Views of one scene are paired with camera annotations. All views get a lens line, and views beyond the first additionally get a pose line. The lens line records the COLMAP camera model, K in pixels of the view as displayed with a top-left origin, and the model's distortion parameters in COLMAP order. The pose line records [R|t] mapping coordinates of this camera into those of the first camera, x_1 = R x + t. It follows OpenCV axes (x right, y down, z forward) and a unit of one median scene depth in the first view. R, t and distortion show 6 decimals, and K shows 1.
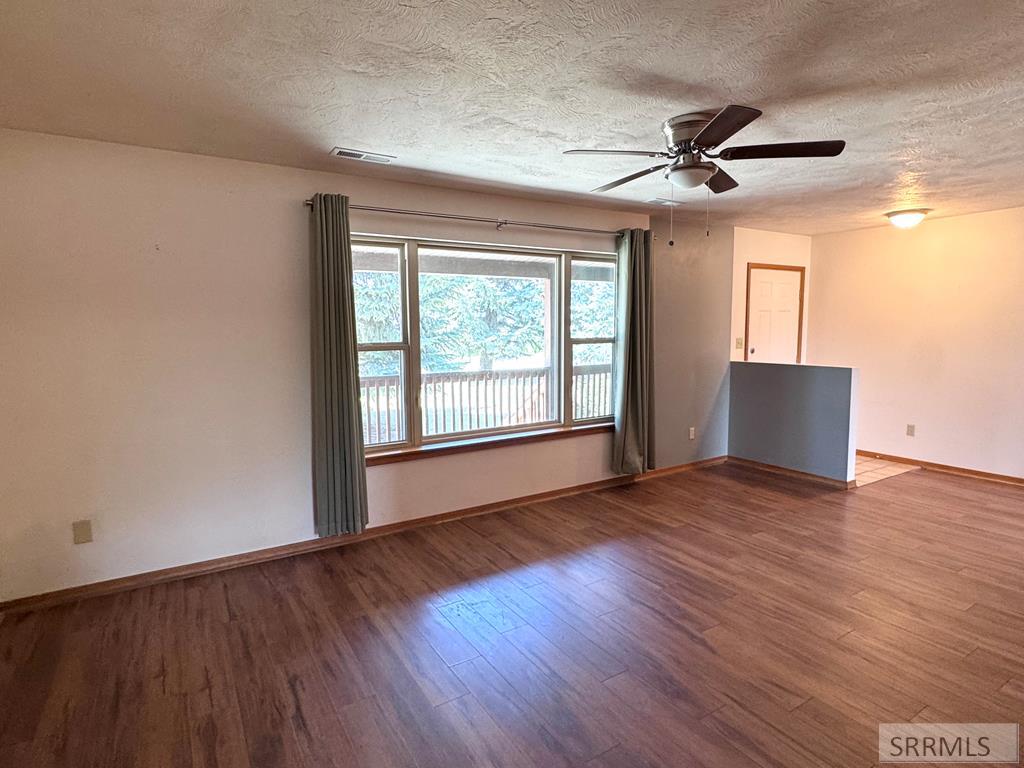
lens RADIAL K [[547.1, 0, 511.4], [0, 547.1, 384.2], [0, 0, 1]] dist [-0.006142, -0.001068]
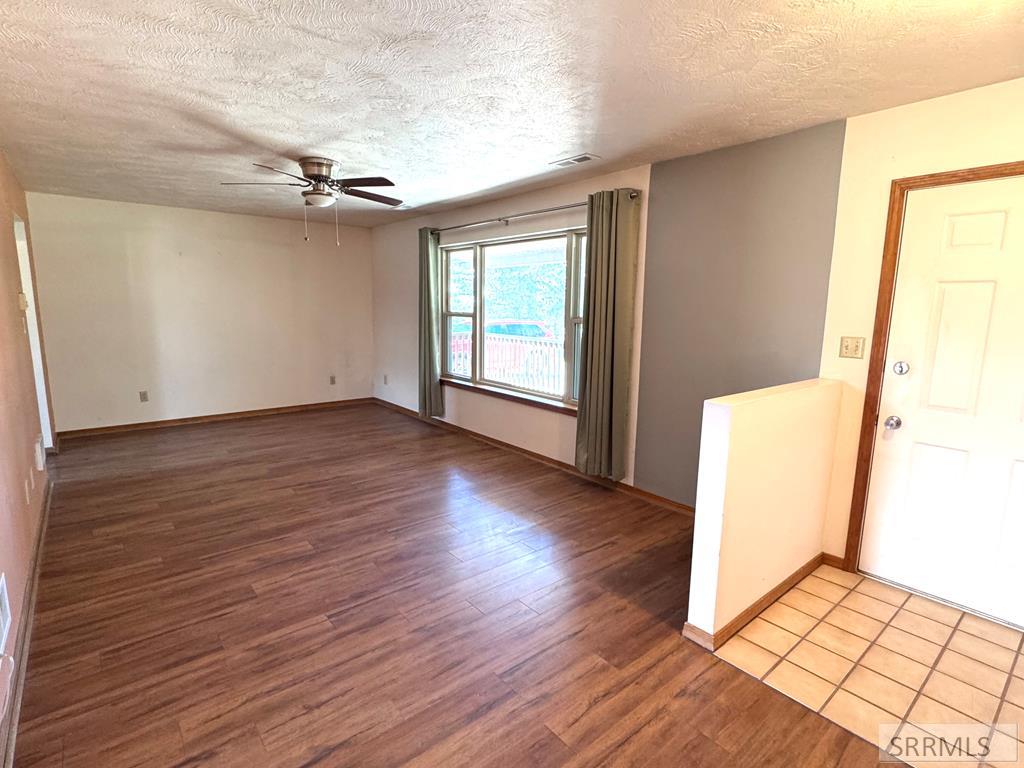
lens RADIAL K [[514.0, 0, 511.7], [0, 514.0, 383.1], [0, 0, 1]] dist [0.004715, 0.000298]
pose [[0.136329, 0.169904, -0.975985, 1.235356], [-0.116049, 0.981139, 0.154591, -0.117462], [0.983843, 0.092187, 0.153475, 0.895671]]
